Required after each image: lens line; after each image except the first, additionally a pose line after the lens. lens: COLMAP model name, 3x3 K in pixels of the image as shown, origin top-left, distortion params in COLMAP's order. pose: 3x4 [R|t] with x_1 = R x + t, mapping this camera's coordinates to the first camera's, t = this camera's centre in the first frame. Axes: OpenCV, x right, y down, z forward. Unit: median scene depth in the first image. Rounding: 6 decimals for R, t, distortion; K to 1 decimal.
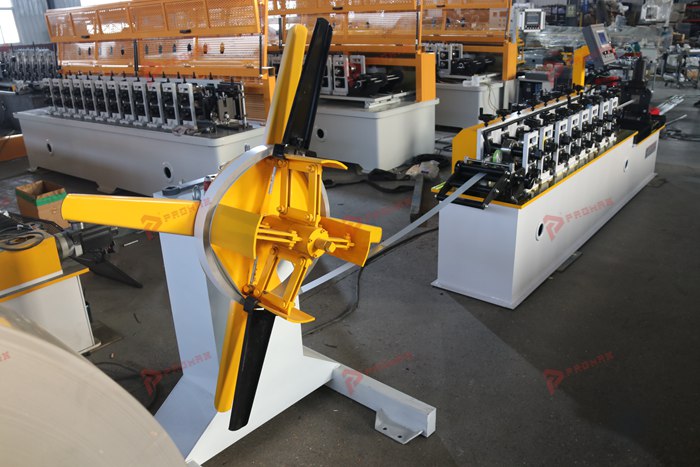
lens RADIAL K [[578.3, 0, 350.0], [0, 578.3, 233.5], [0, 0, 1]] dist [-0.185370, 0.137836]
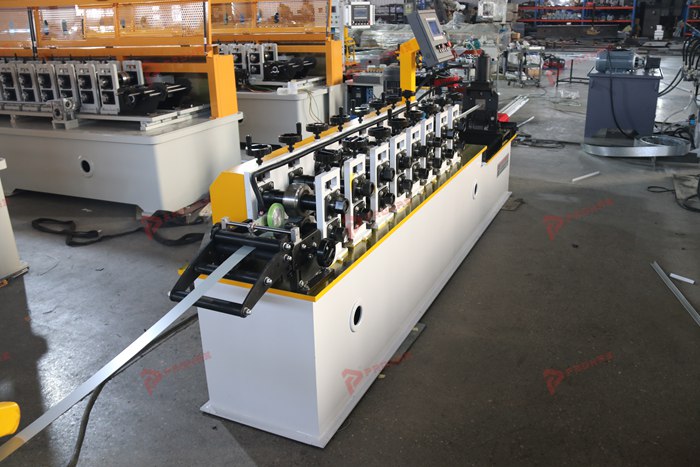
lens RADIAL K [[614.3, 0, 350.0], [0, 614.3, 233.5], [0, 0, 1]] dist [-0.131253, 0.012581]
pose [[0.965753, -0.073099, 0.248954, 0.081909], [0.079469, 0.996715, -0.015618, -0.047069], [-0.246995, 0.034868, 0.968389, 0.162040]]
